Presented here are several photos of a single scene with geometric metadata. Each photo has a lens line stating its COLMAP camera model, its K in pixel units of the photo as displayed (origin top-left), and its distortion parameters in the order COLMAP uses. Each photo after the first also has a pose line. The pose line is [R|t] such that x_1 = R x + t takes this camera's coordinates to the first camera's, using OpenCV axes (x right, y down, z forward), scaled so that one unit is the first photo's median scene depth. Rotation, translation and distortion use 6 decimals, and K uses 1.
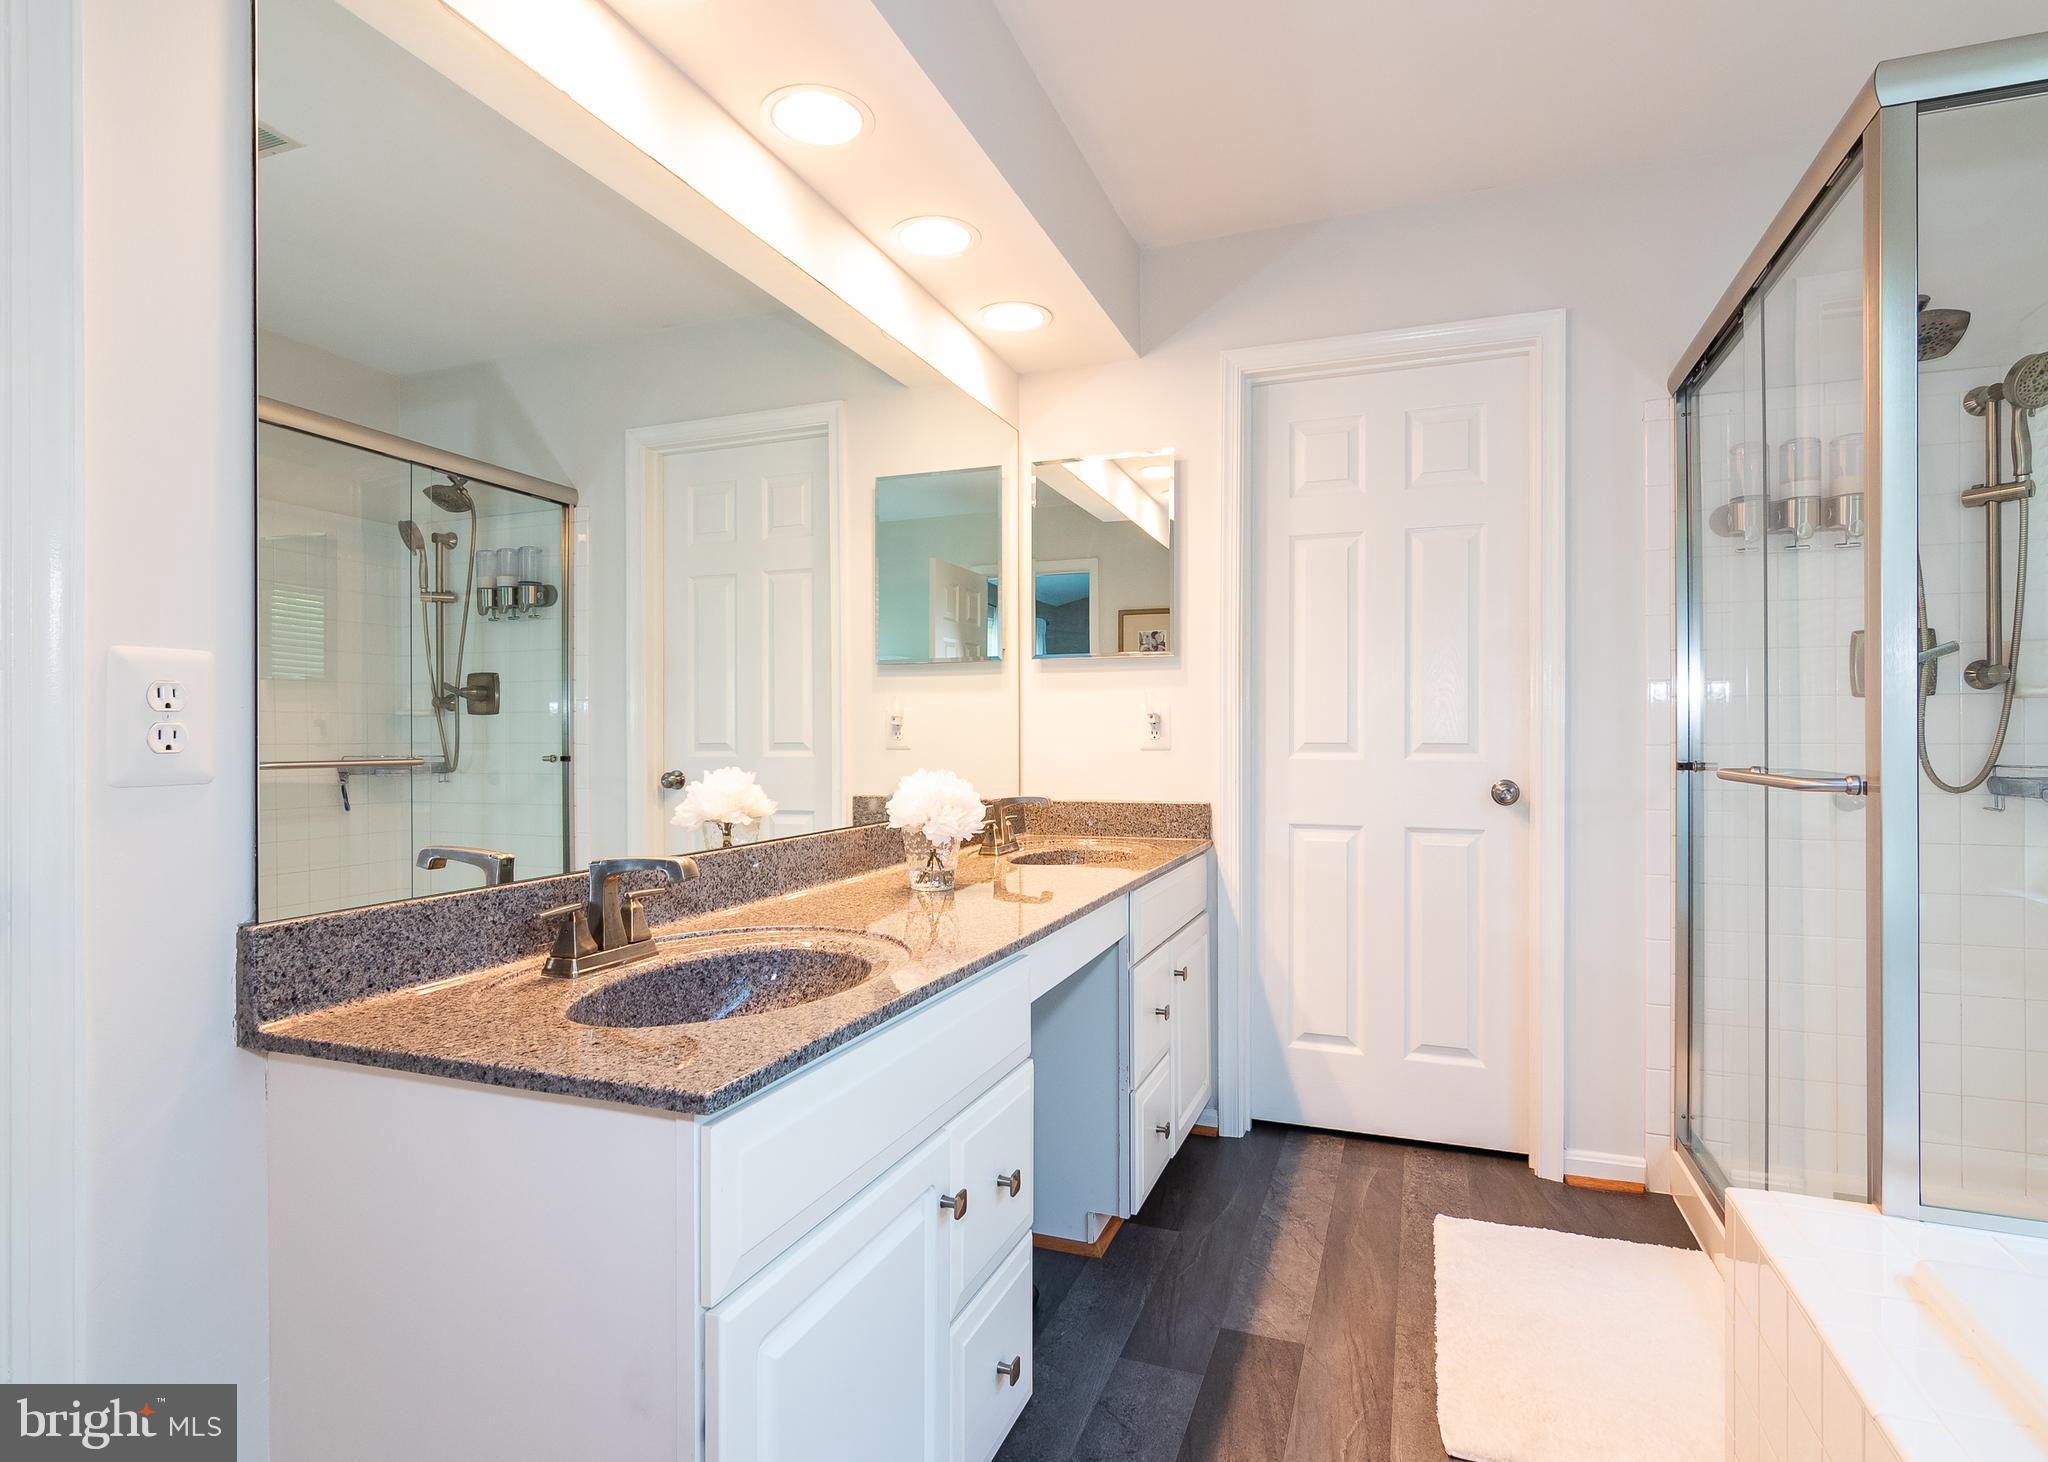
lens RADIAL K [[1069.5, 0, 1036.0], [0, 1069.5, 740.5], [0, 0, 1]] dist [-0.007387, 0.006945]
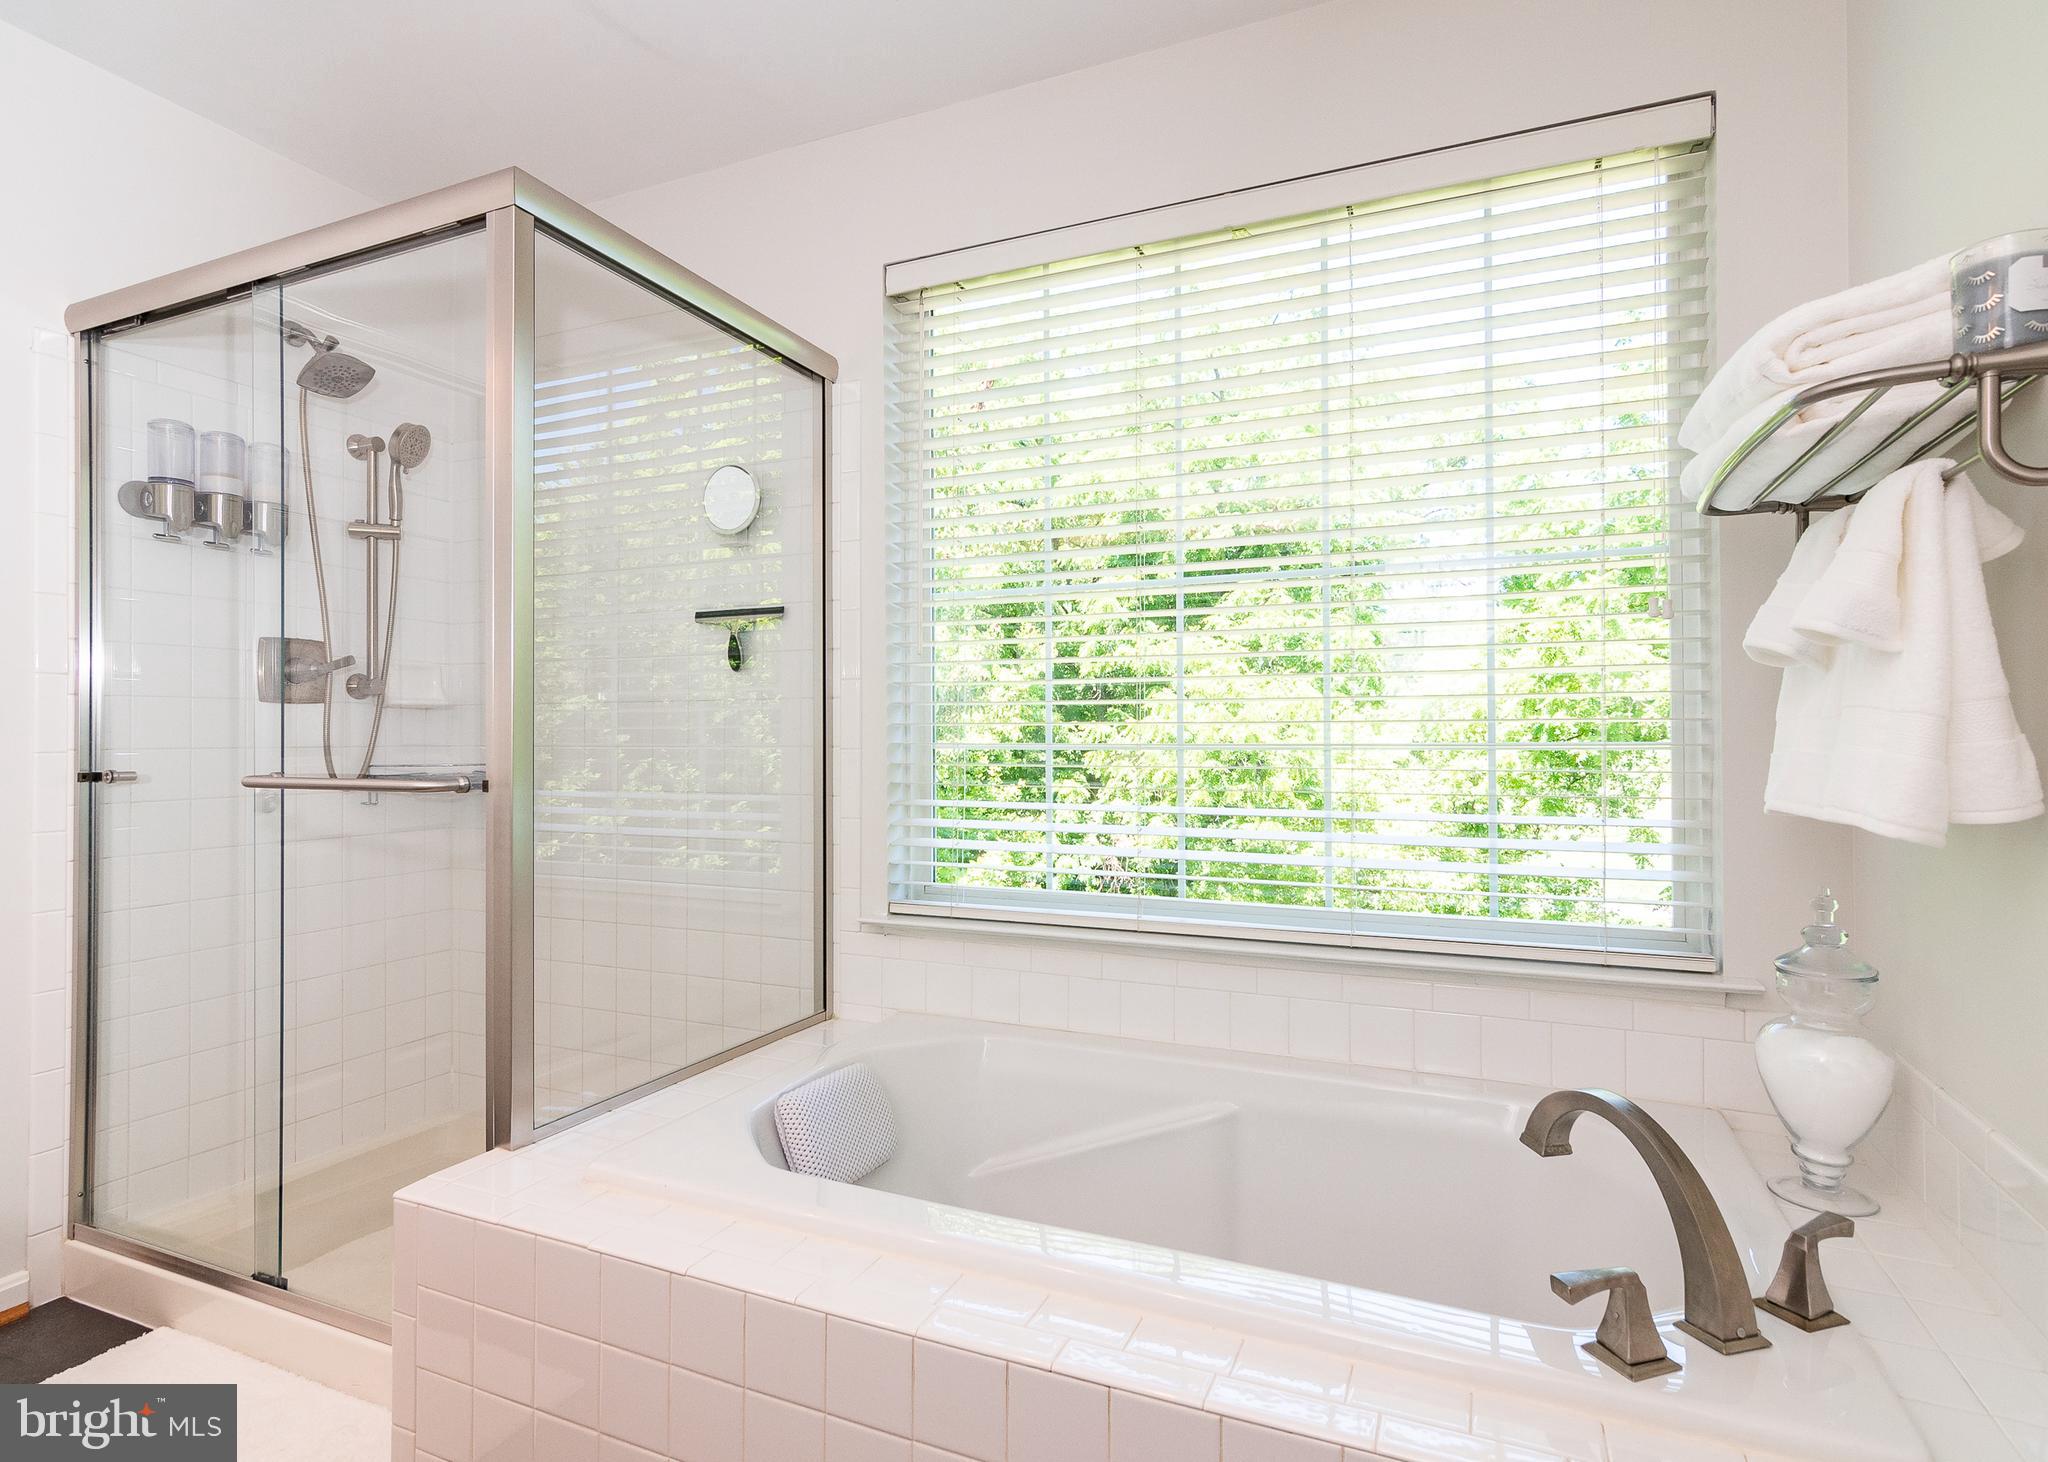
lens RADIAL K [[1069.5, 0, 1034.0], [0, 1069.5, 724.4], [0, 0, 1]] dist [-0.007387, 0.006945]
pose [[0.073205, 0.011123, 0.997255, -0.192115], [0.005884, 0.999916, -0.011584, -0.004006], [-0.997300, 0.006715, 0.073133, 0.196394]]
